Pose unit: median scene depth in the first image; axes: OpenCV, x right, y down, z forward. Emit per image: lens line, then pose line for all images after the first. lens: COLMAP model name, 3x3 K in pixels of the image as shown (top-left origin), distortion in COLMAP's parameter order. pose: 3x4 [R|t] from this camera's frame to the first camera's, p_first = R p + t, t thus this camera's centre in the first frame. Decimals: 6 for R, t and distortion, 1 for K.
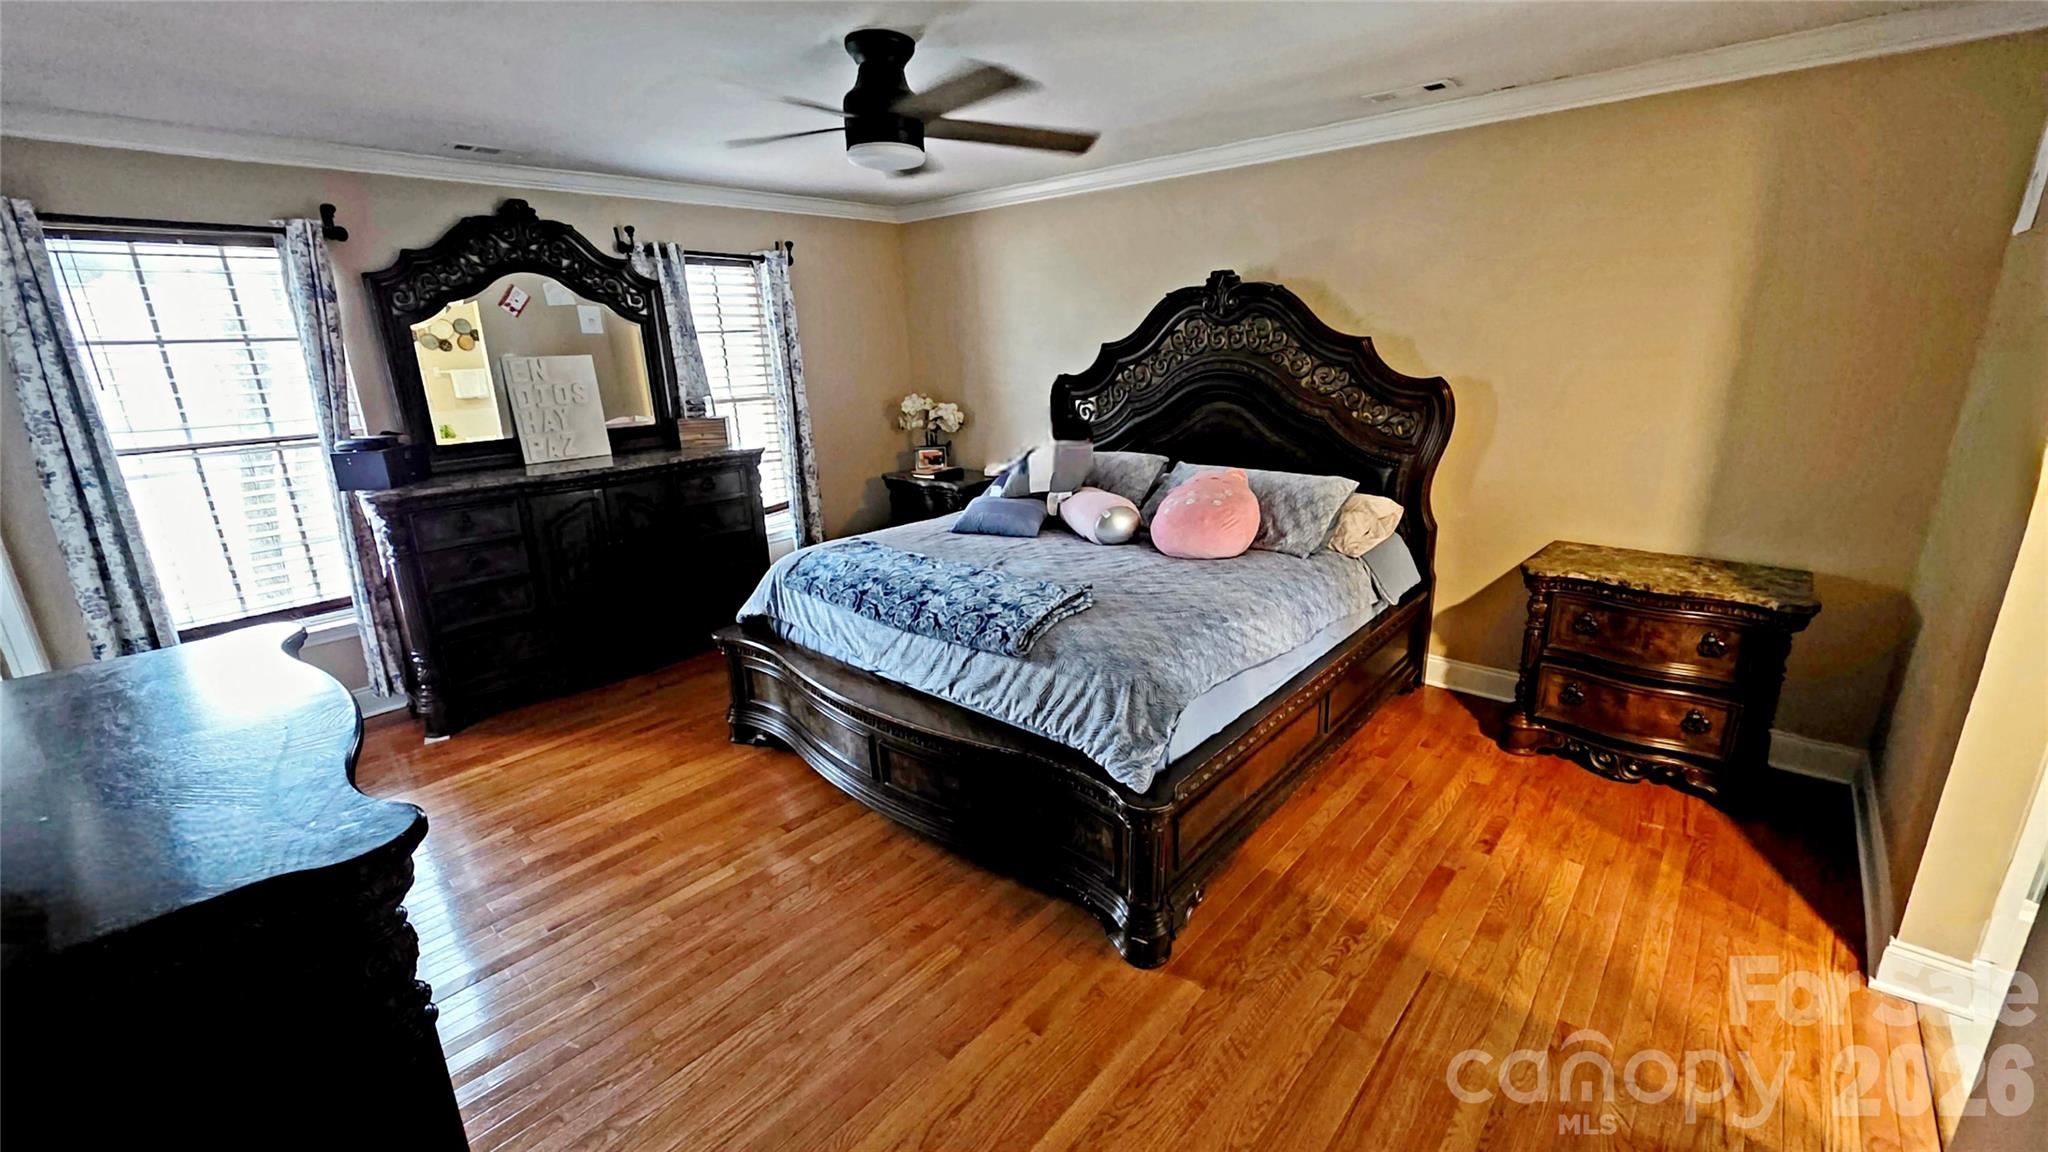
lens RADIAL K [[812.3, 0, 1024.0], [0, 812.3, 576.0], [0, 0, 1]] dist [0.000951, 0.000059]
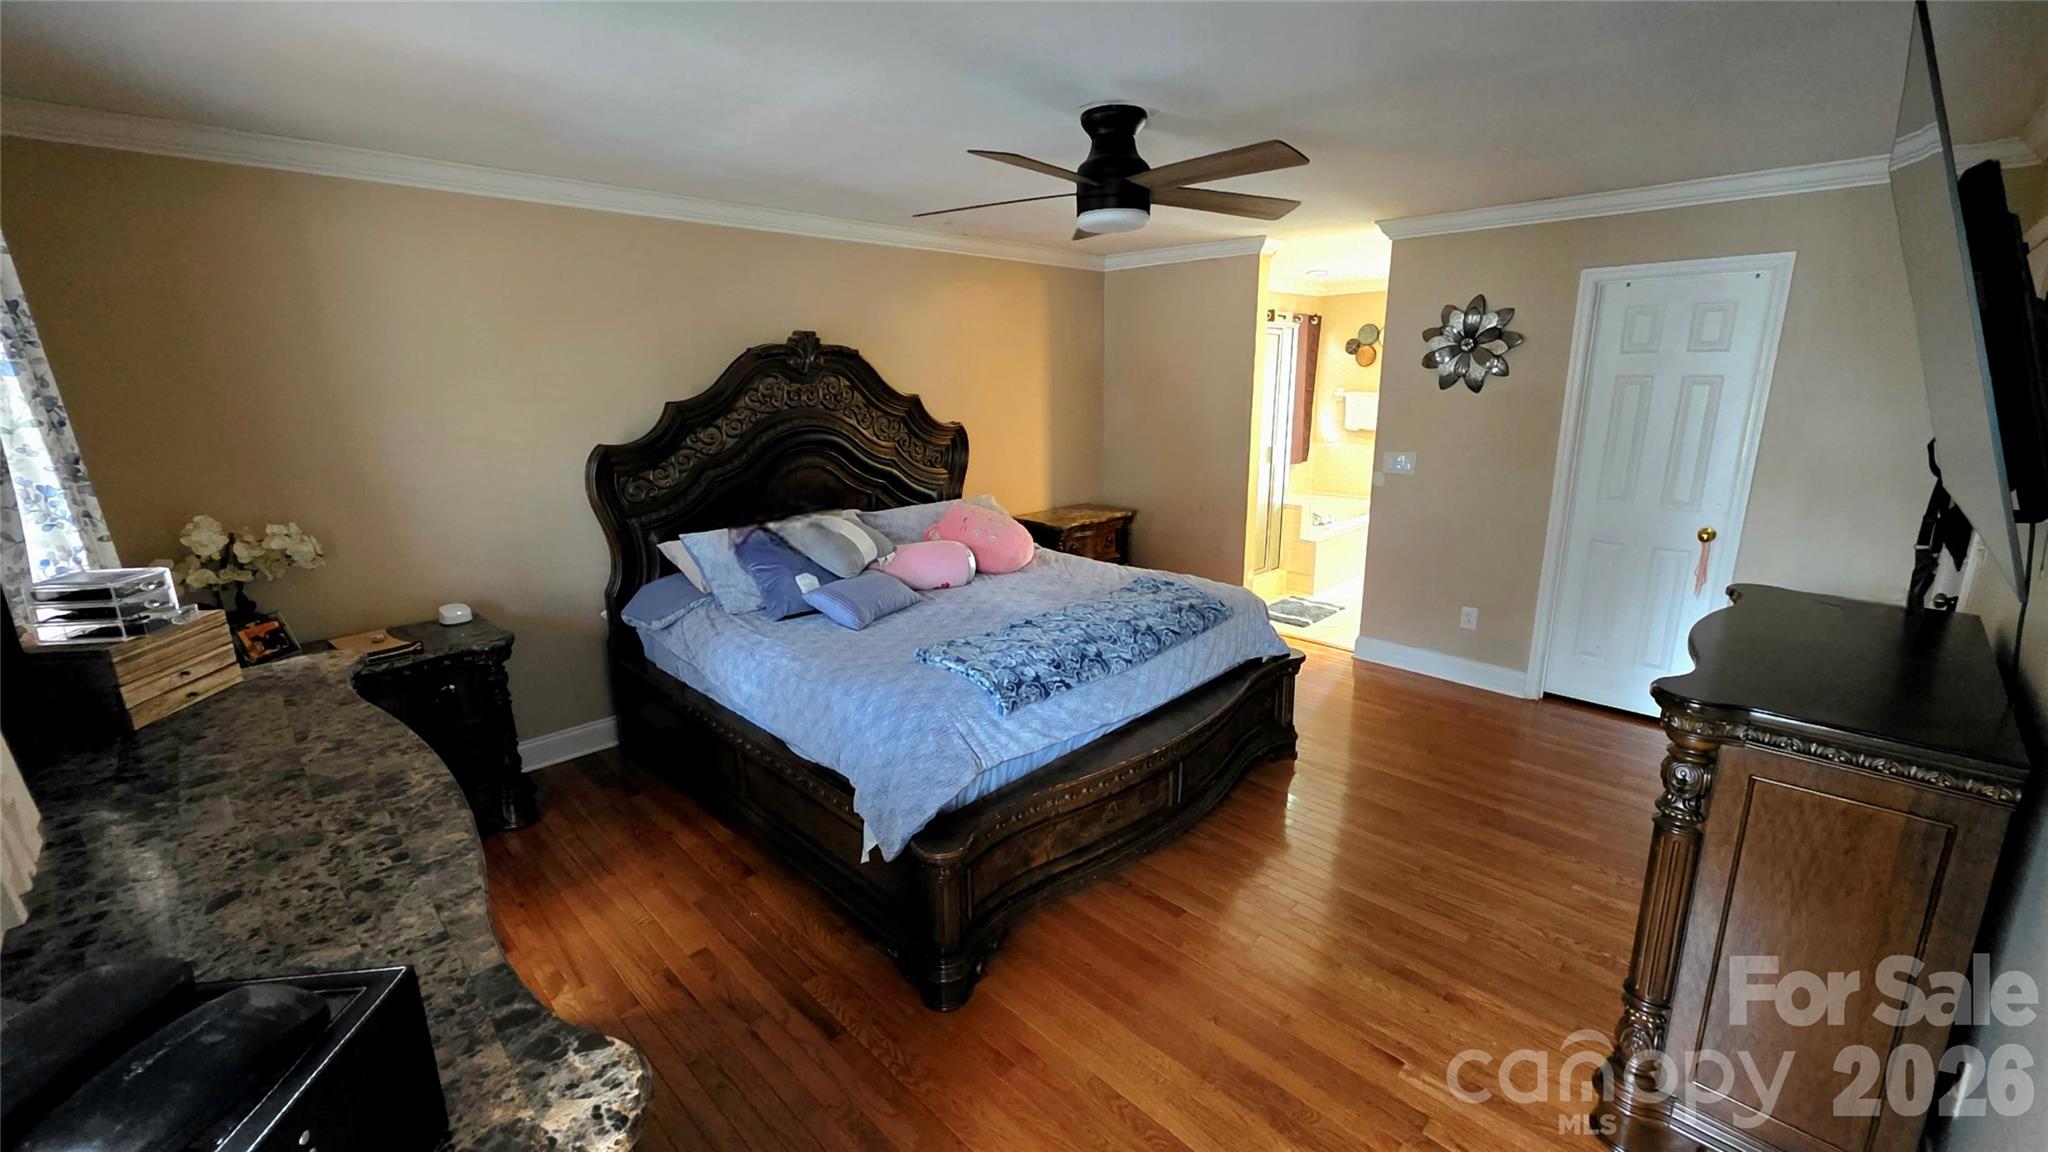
lens RADIAL K [[812.3, 0, 1024.0], [0, 812.3, 576.0], [0, 0, 1]] dist [0.000951, 0.000059]
pose [[0.047346, -0.209948, 0.976566, -0.903273], [0.289954, 0.938454, 0.187697, -0.218404], [-0.955869, 0.274272, 0.105308, 0.783689]]
